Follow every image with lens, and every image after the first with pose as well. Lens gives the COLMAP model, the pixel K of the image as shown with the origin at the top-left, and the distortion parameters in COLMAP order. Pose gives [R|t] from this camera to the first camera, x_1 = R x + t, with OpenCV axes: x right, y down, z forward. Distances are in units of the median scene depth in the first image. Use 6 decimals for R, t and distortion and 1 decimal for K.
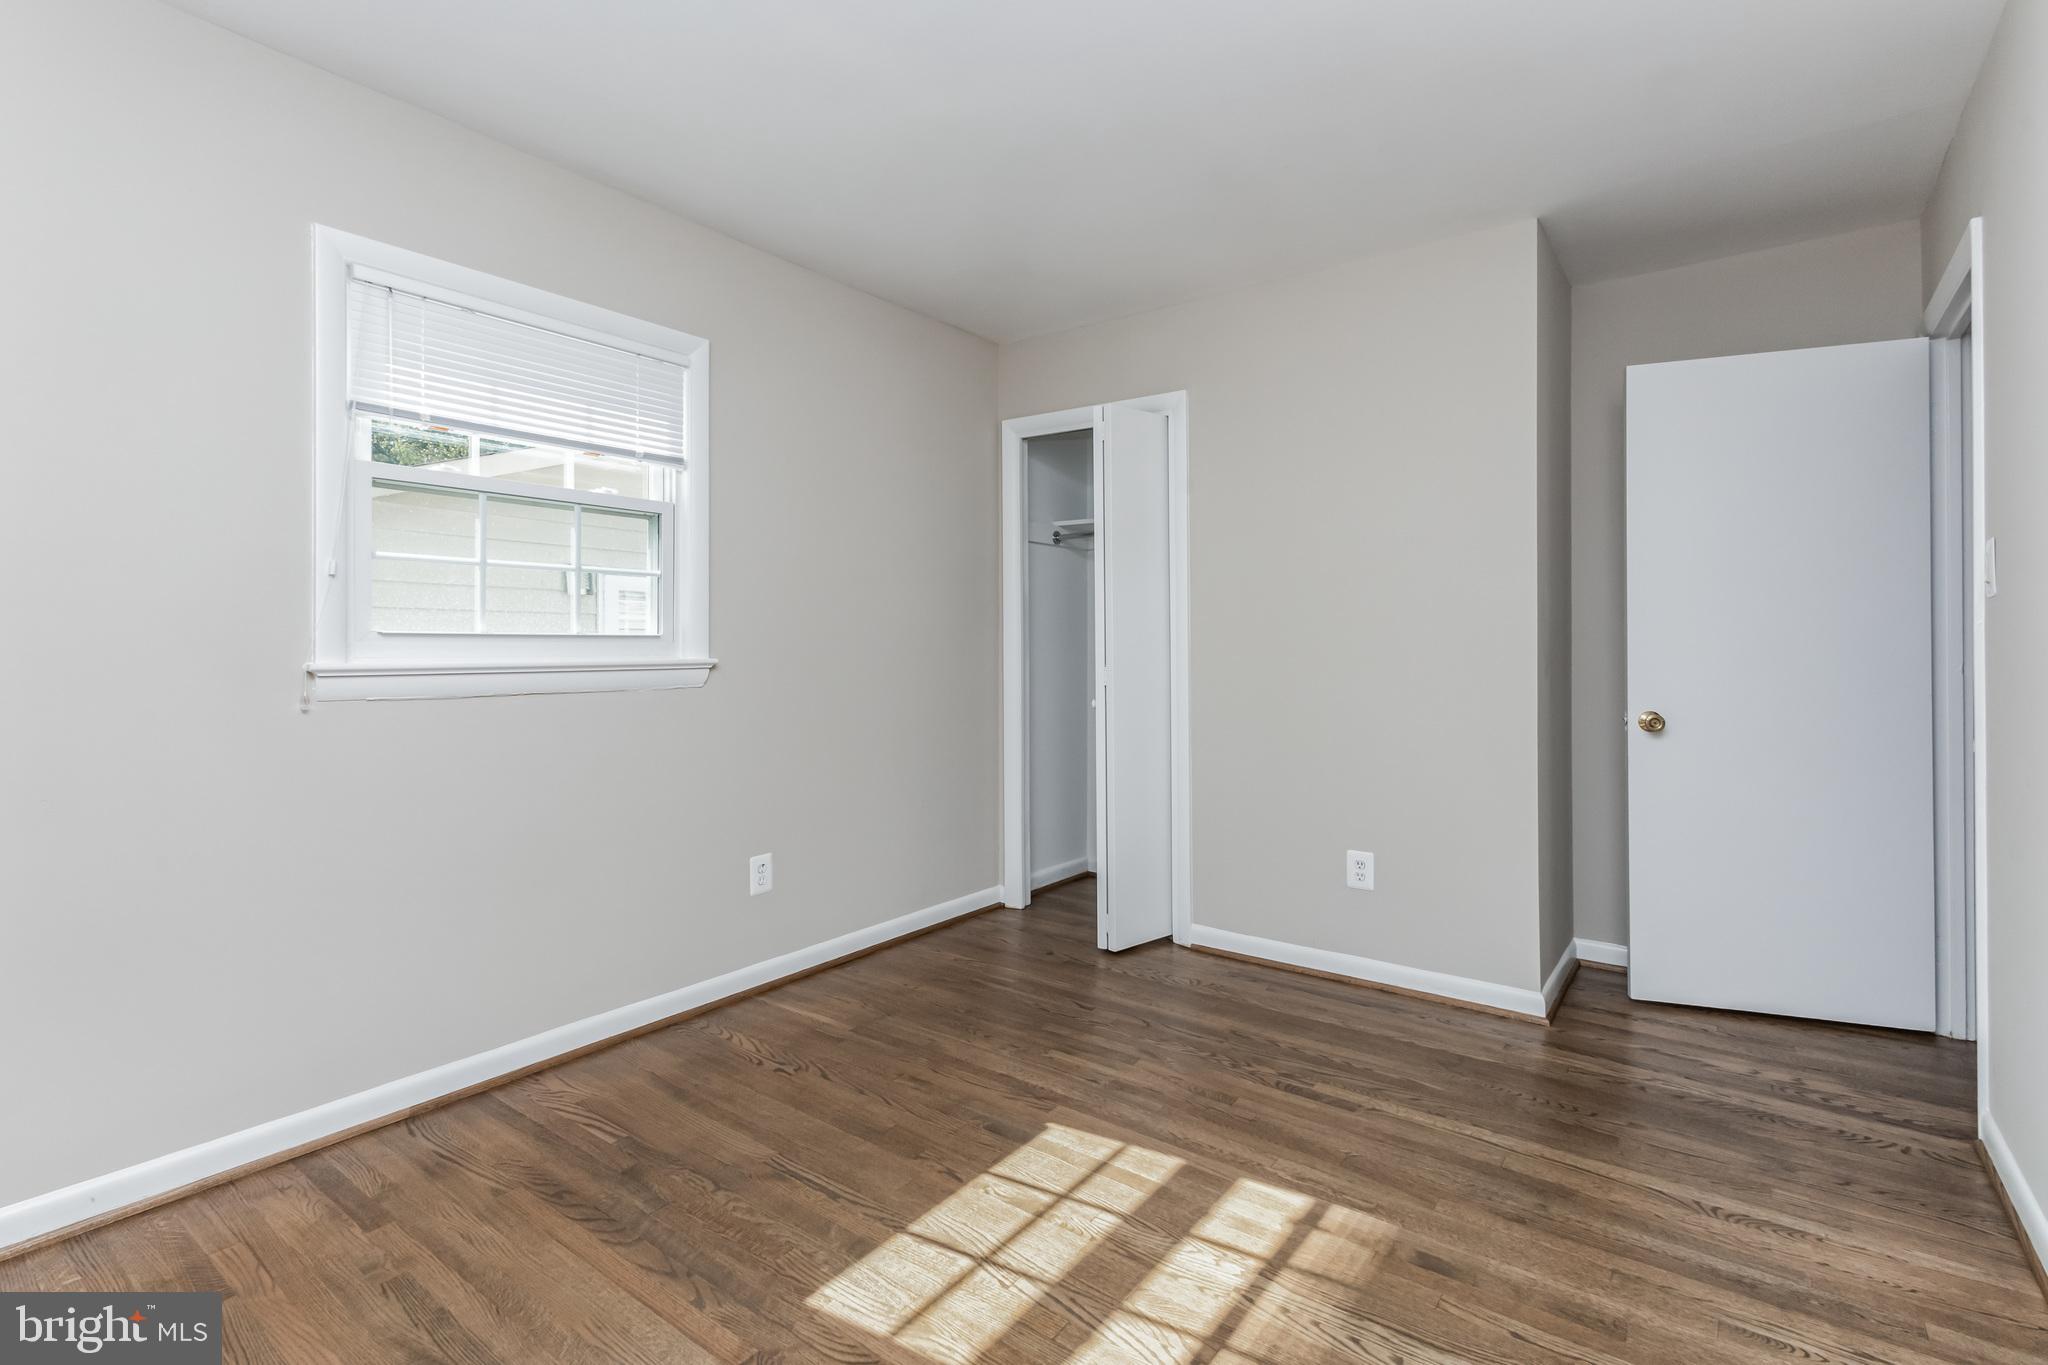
lens RADIAL K [[950.8, 0, 1036.9], [0, 950.8, 629.0], [0, 0, 1]] dist [0.005388, -0.000809]
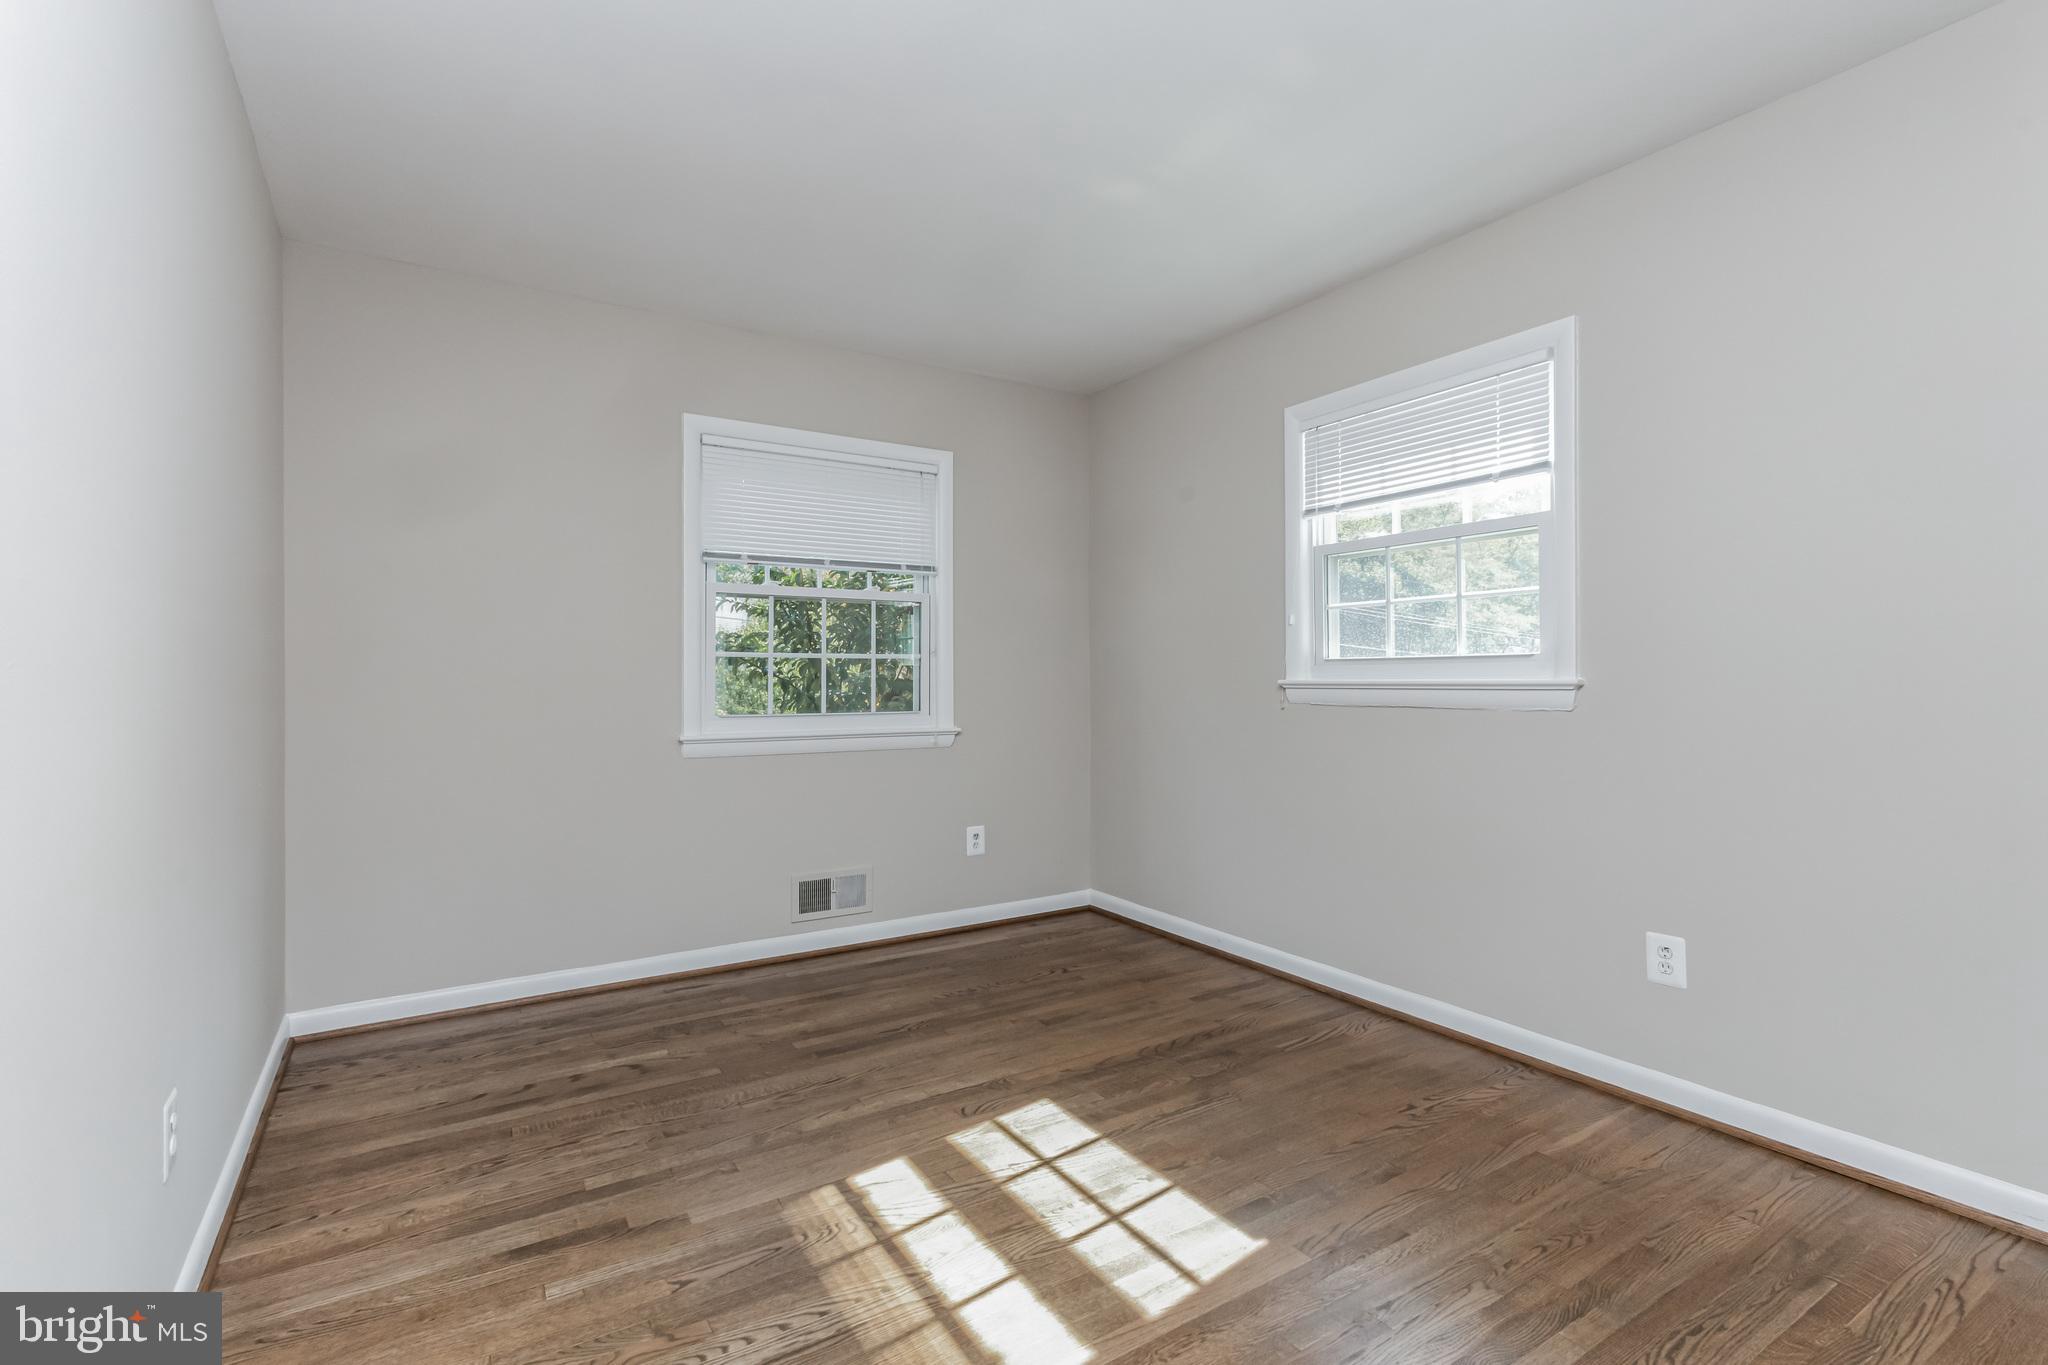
lens RADIAL K [[950.8, 0, 1026.4], [0, 950.8, 683.5], [0, 0, 1]] dist [0.005388, -0.000809]
pose [[-0.365532, 0.012223, -0.930718, 0.992218], [0.022004, 0.999748, 0.004487, 0.027579], [0.930539, -0.018839, -0.365709, 1.294876]]
